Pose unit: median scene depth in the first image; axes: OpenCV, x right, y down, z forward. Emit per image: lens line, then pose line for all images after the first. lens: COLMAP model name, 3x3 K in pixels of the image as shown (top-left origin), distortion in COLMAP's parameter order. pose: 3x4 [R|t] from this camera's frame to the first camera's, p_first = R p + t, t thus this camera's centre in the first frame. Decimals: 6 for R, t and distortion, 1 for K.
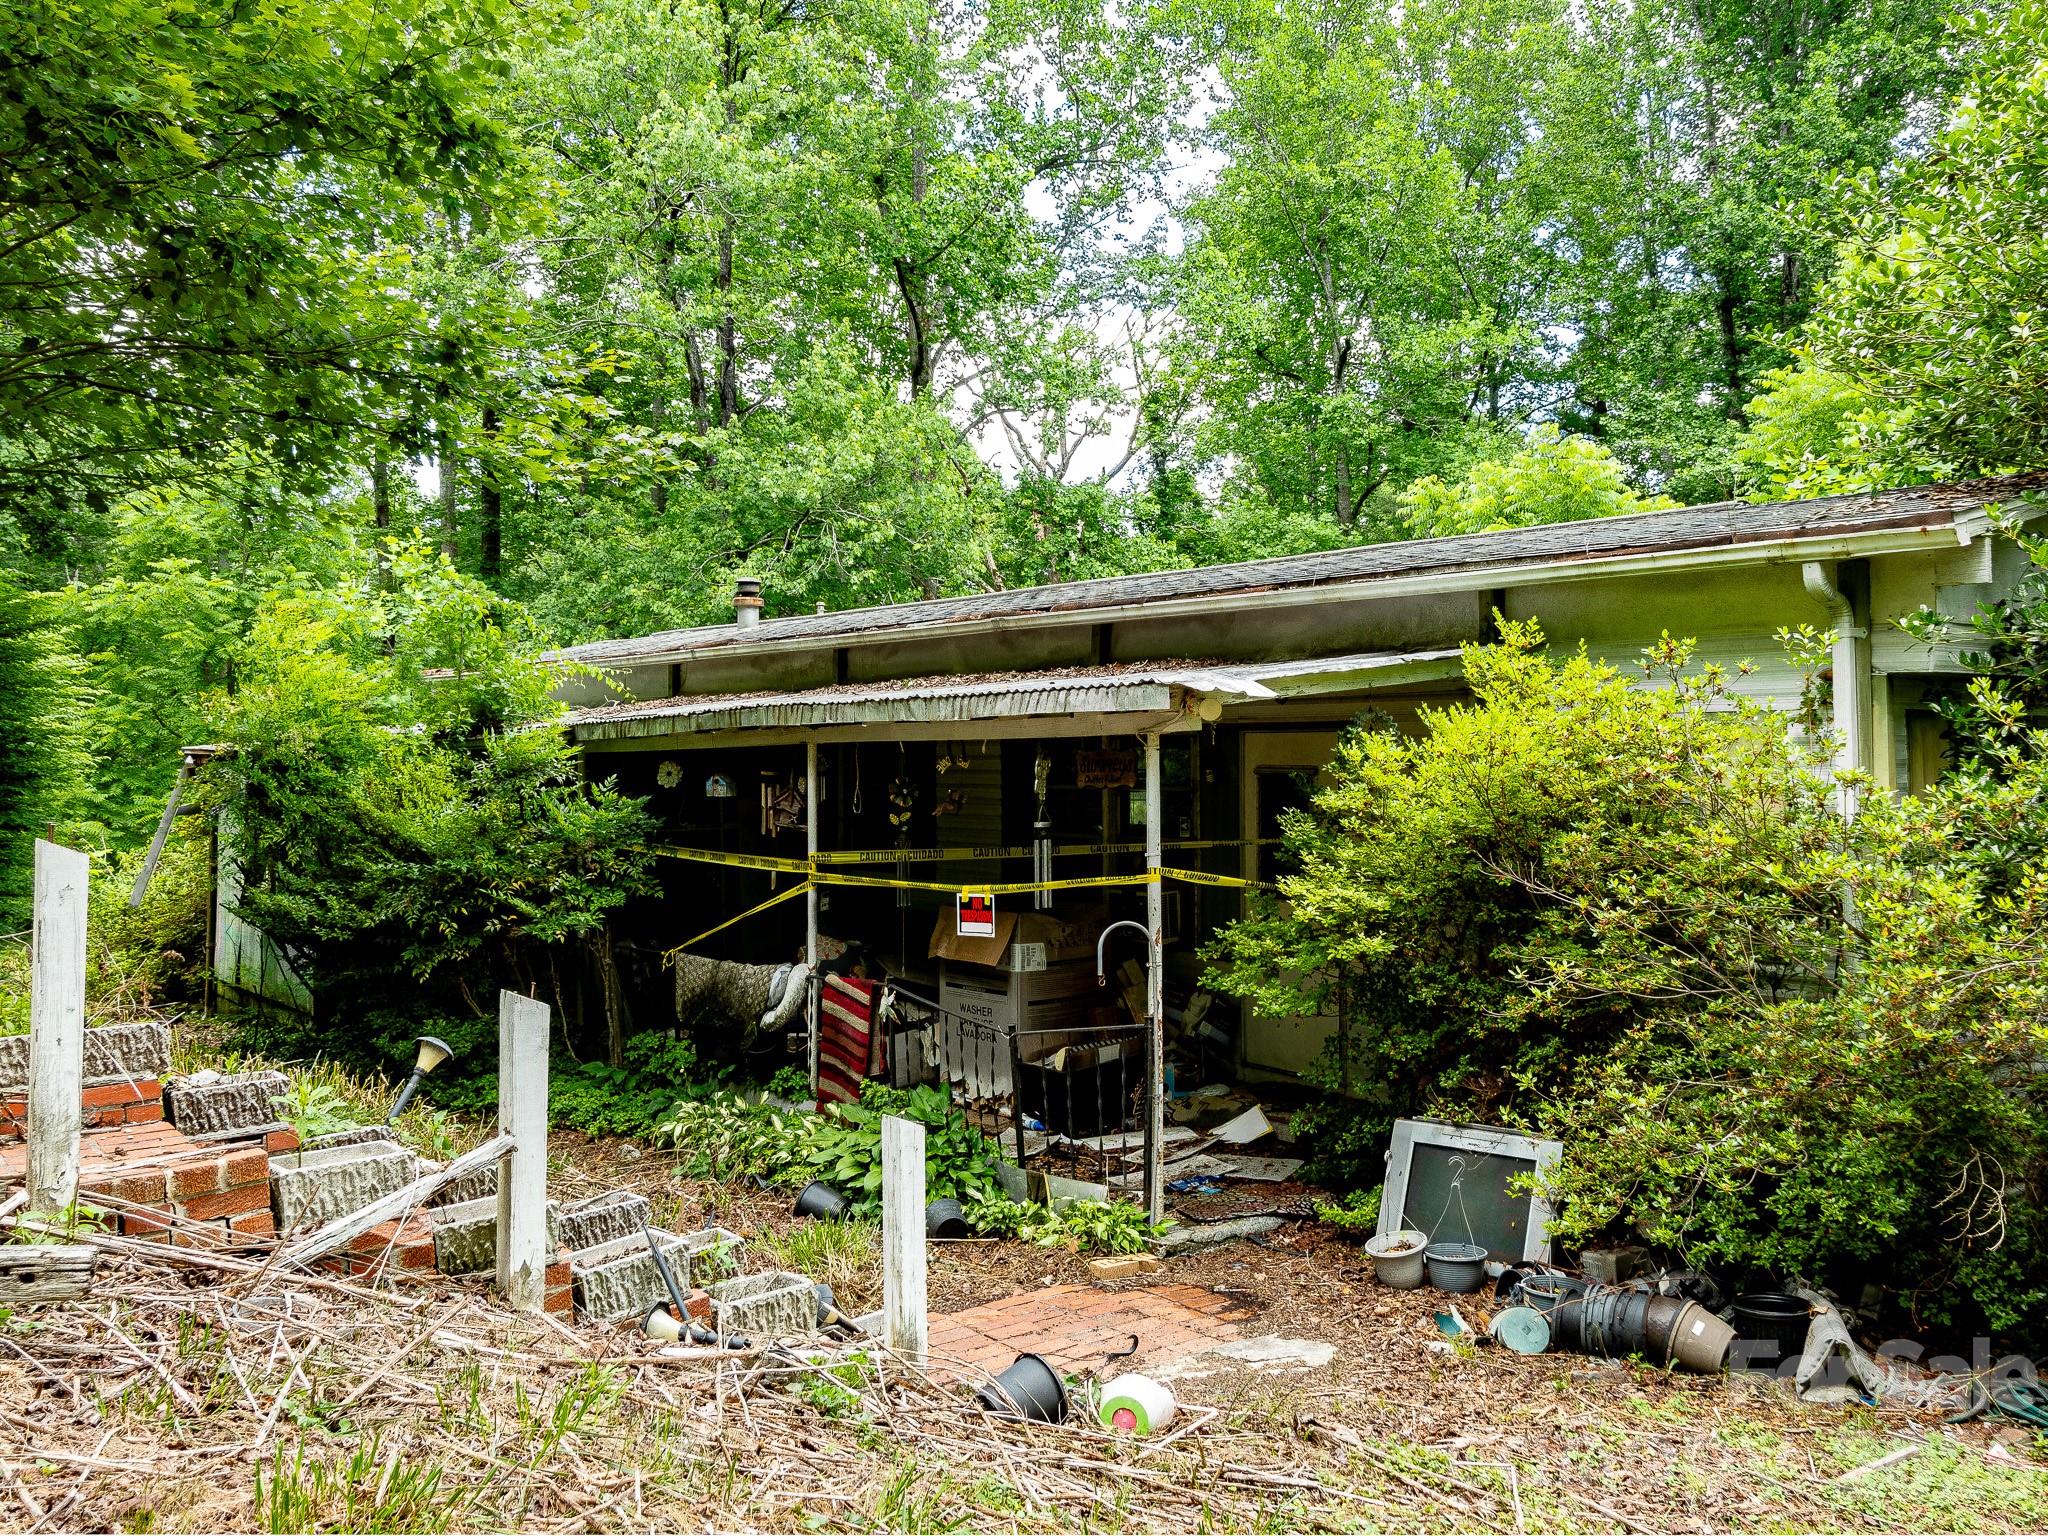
lens RADIAL K [[1629.9, 0, 1024.3], [0, 1629.9, 689.2], [0, 0, 1]] dist [0.016291, -0.050295]
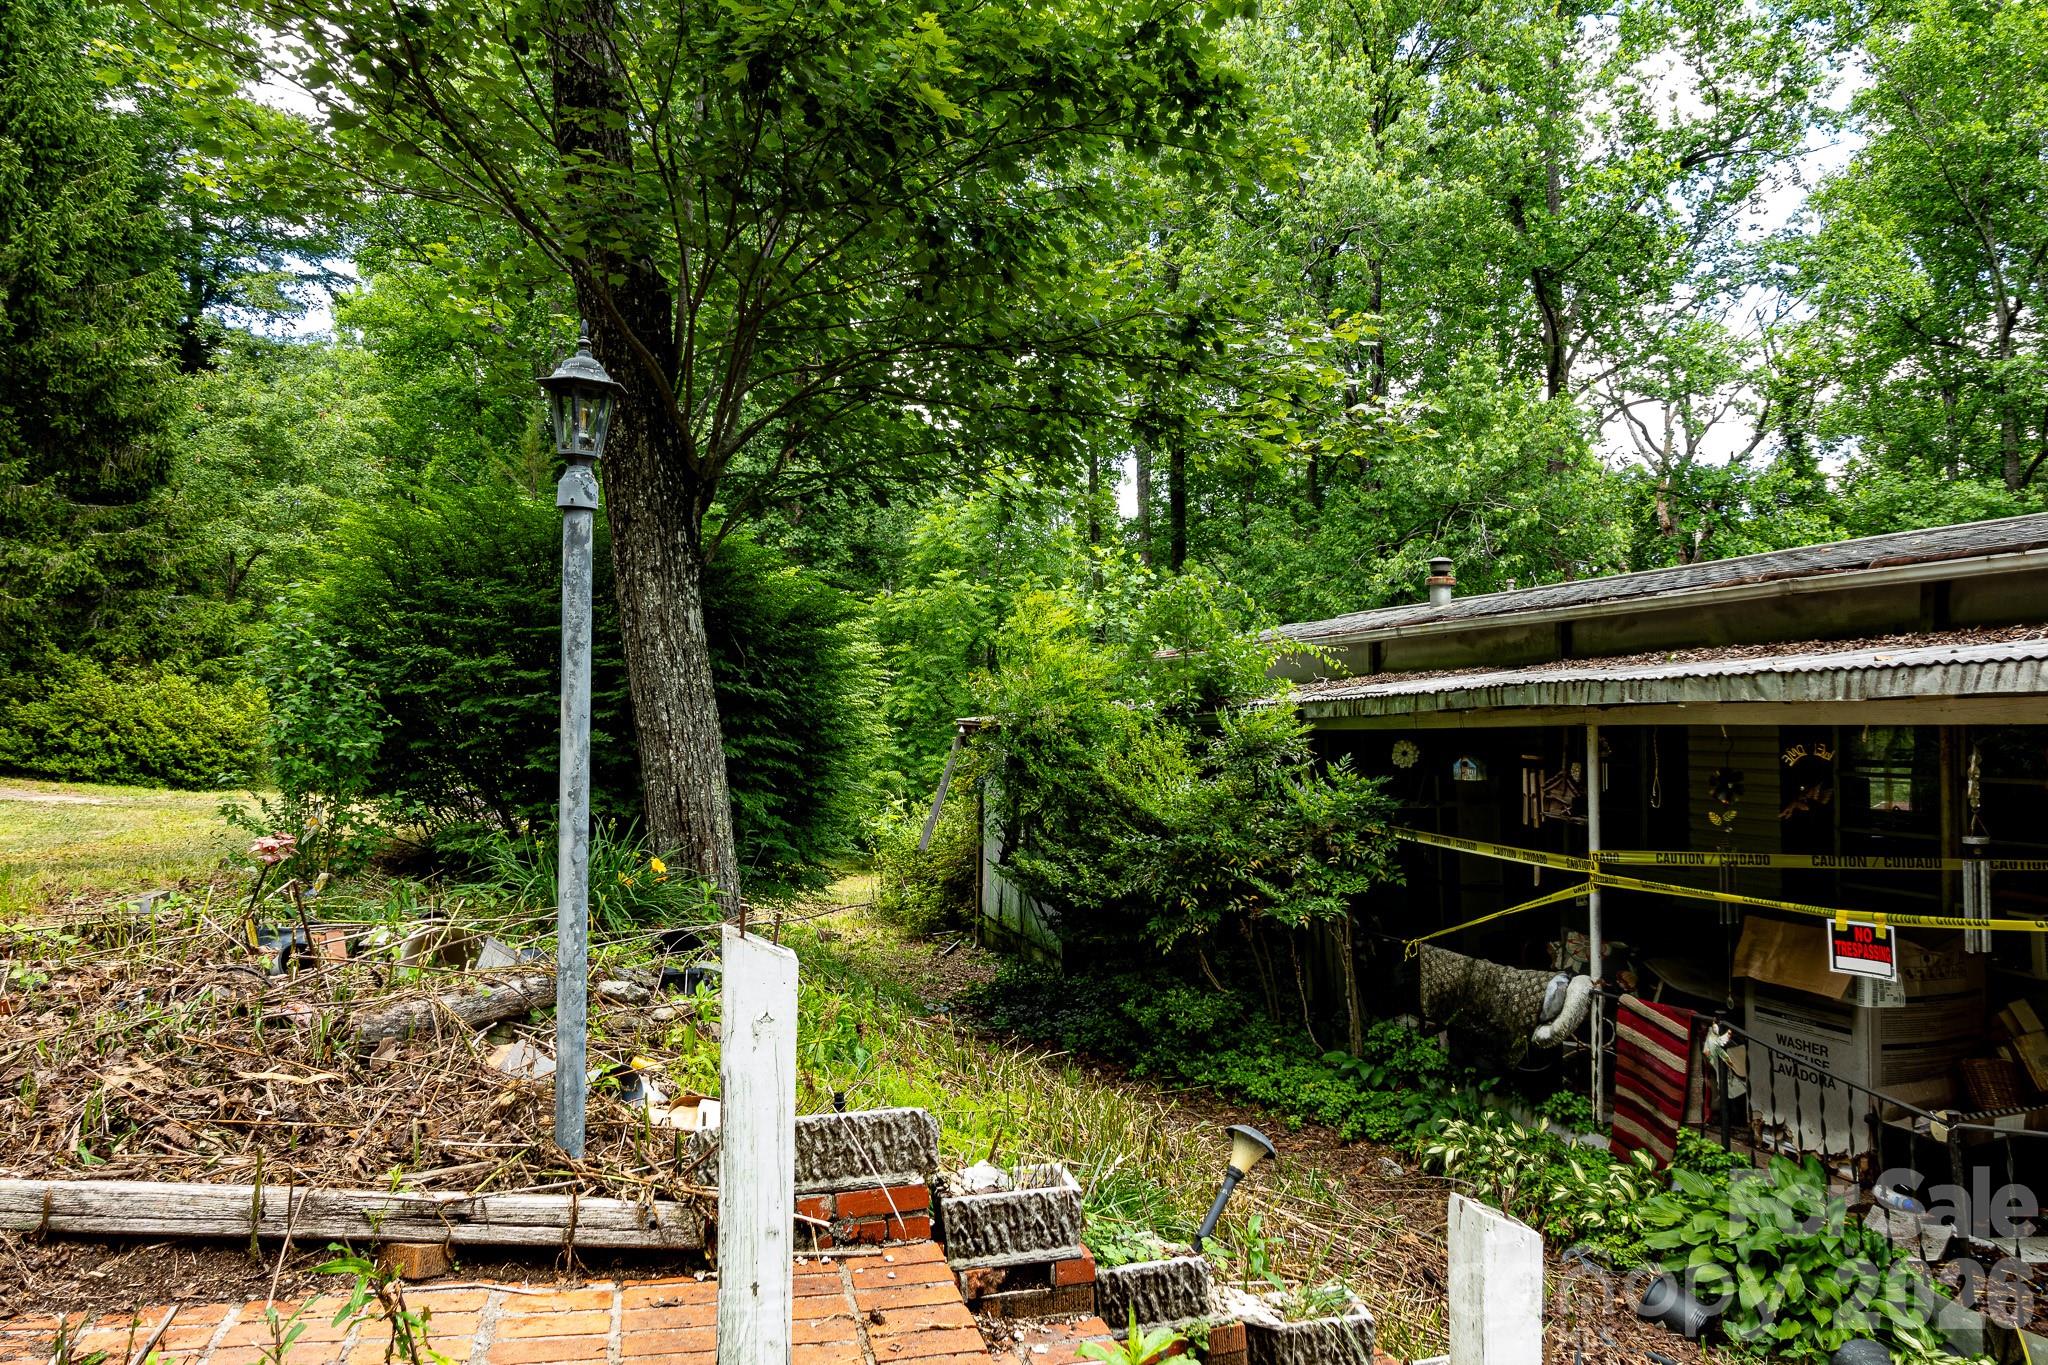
lens RADIAL K [[1404.6, 0, 1024.0], [0, 1404.6, 682.5], [0, 0, 1]] dist [0.000961, 0.000694]
pose [[0.909586, -0.006468, -0.415465, -0.082370], [0.011115, 0.999900, 0.008770, 0.000138], [0.415367, -0.012595, 0.909567, 0.162467]]
